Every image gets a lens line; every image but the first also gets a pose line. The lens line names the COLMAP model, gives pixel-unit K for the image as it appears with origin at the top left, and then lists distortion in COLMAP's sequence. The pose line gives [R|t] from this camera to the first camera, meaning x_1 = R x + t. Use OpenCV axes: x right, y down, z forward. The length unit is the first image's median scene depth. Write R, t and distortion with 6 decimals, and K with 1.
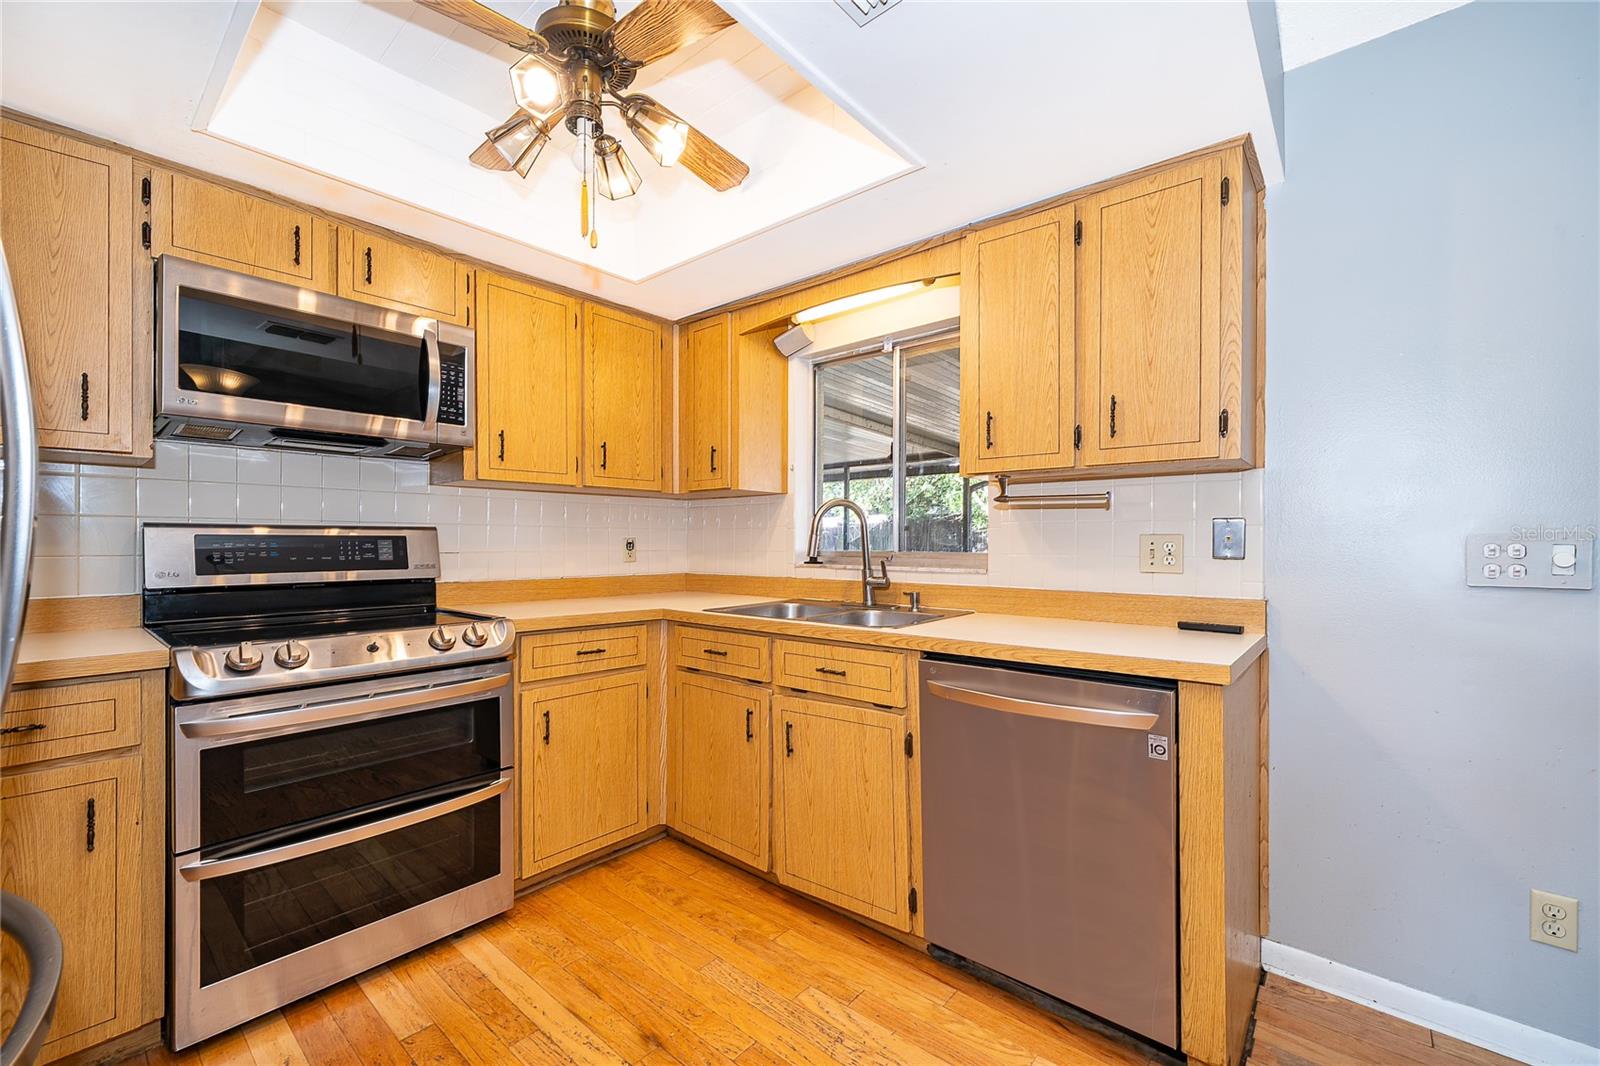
lens RADIAL K [[683.3, 0, 797.0], [0, 683.3, 538.4], [0, 0, 1]] dist [-0.007101, 0.000710]
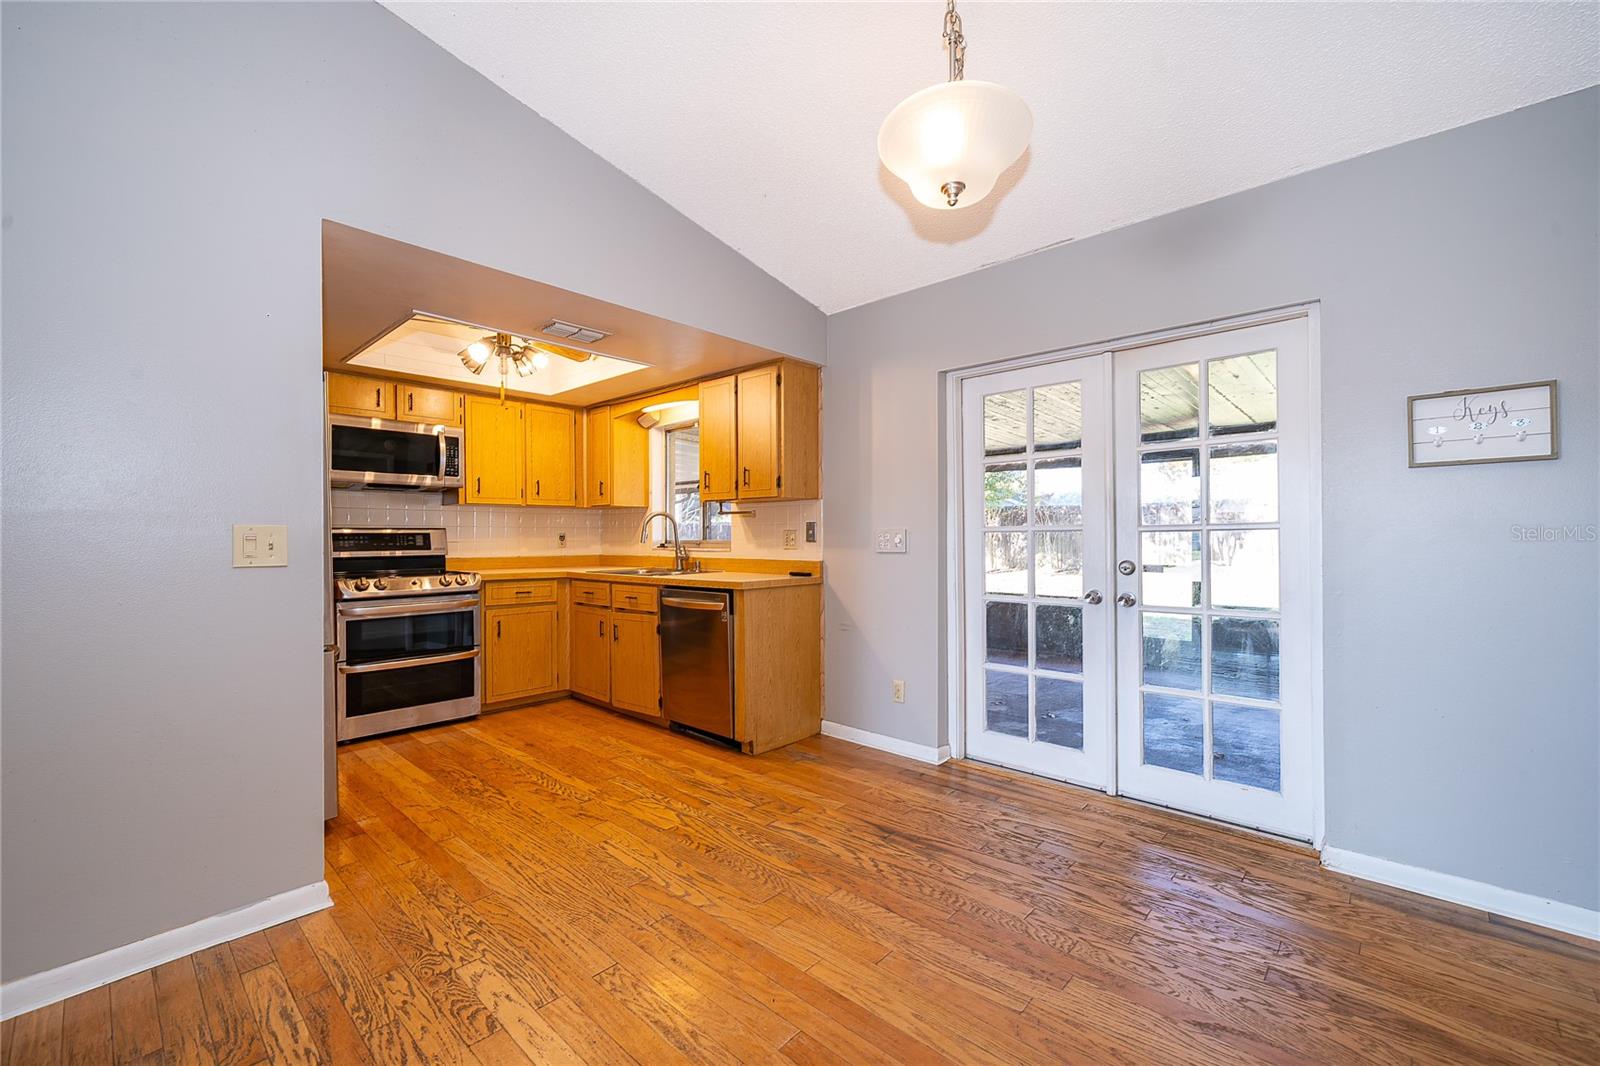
lens RADIAL K [[683.3, 0, 797.1], [0, 683.3, 529.0], [0, 0, 1]] dist [-0.007101, 0.000710]
pose [[0.999414, -0.005569, -0.033773, 0.571373], [0.005350, 0.999964, -0.006573, 0.003362], [0.033809, 0.006389, 0.999408, -0.961736]]
